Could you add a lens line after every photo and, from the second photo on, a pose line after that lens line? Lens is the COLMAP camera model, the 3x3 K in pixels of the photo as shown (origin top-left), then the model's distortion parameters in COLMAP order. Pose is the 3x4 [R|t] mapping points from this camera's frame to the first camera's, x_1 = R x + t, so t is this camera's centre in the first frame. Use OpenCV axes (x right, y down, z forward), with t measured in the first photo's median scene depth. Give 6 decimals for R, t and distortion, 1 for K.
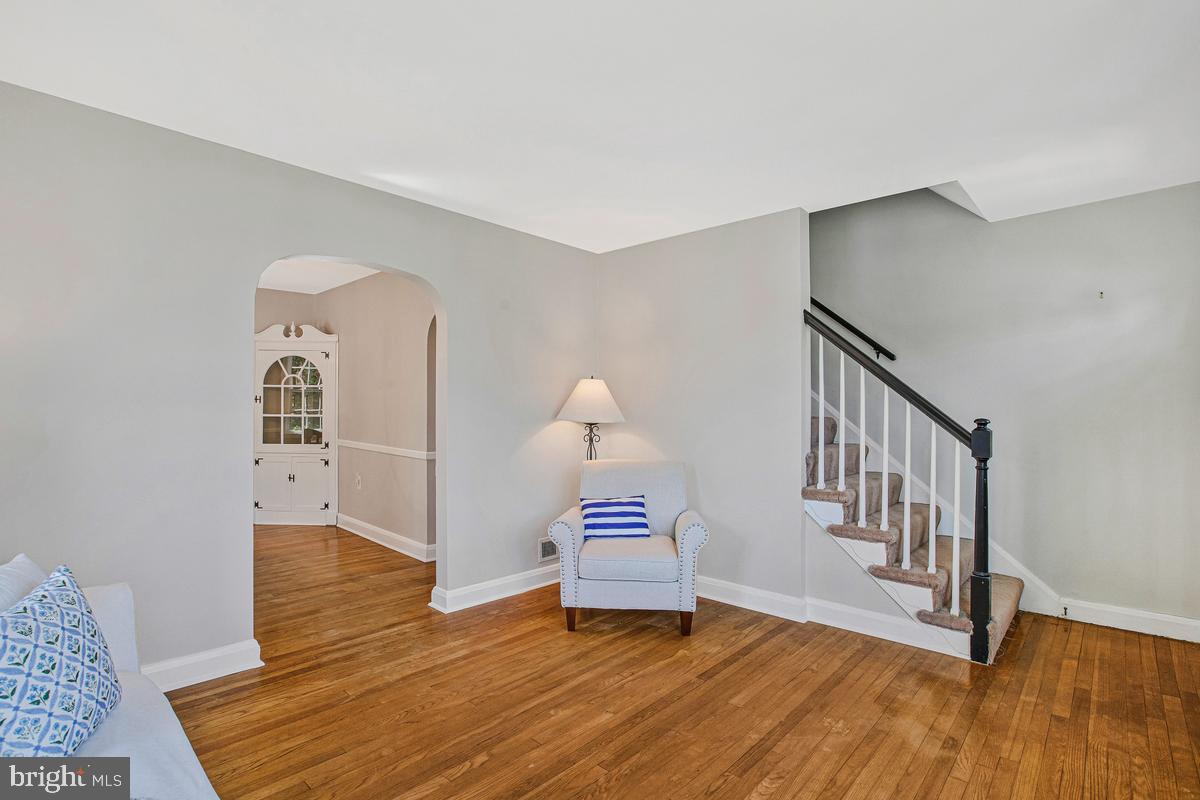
lens RADIAL K [[555.2, 0, 605.2], [0, 555.2, 400.0], [0, 0, 1]] dist [-0.018160, -0.000039]
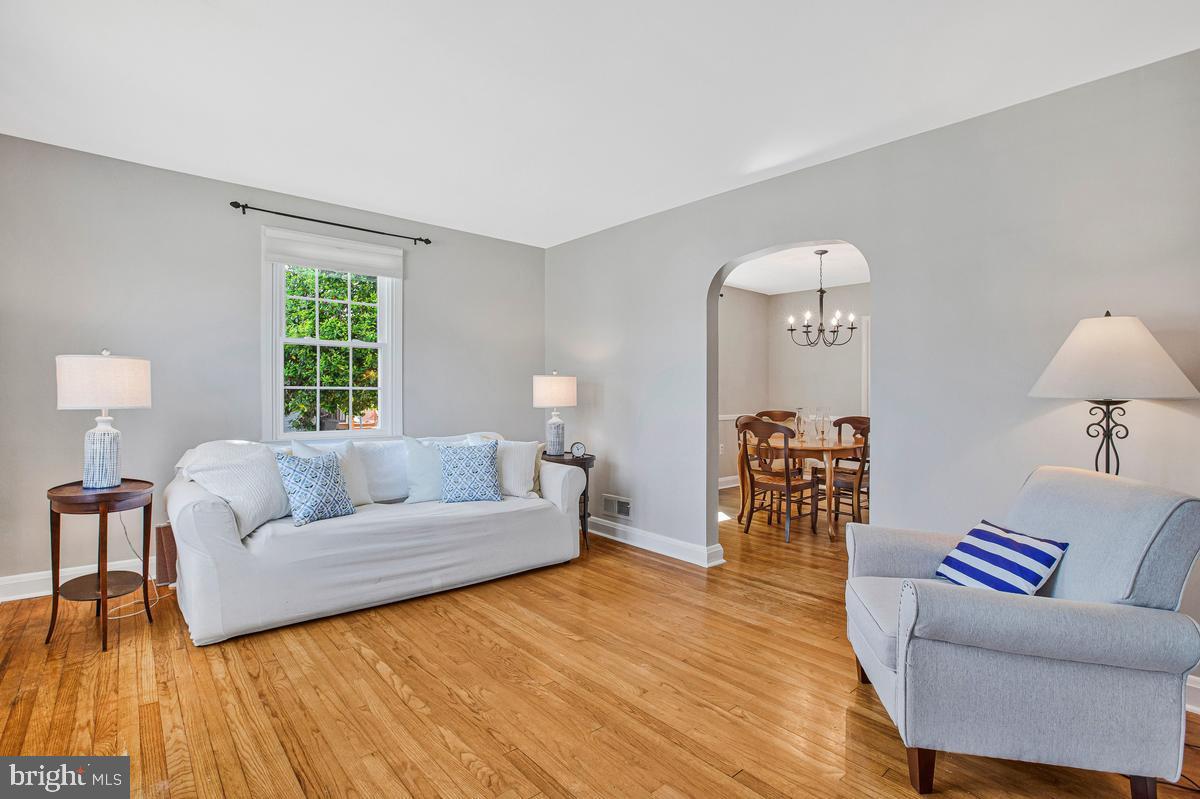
lens RADIAL K [[555.2, 0, 608.9], [0, 555.2, 402.5], [0, 0, 1]] dist [-0.018160, -0.000039]
pose [[-0.079350, 0.004063, -0.996839, 0.817138], [0.012501, 0.999917, 0.003080, 0.054262], [0.996768, -0.012217, -0.079395, 0.876740]]
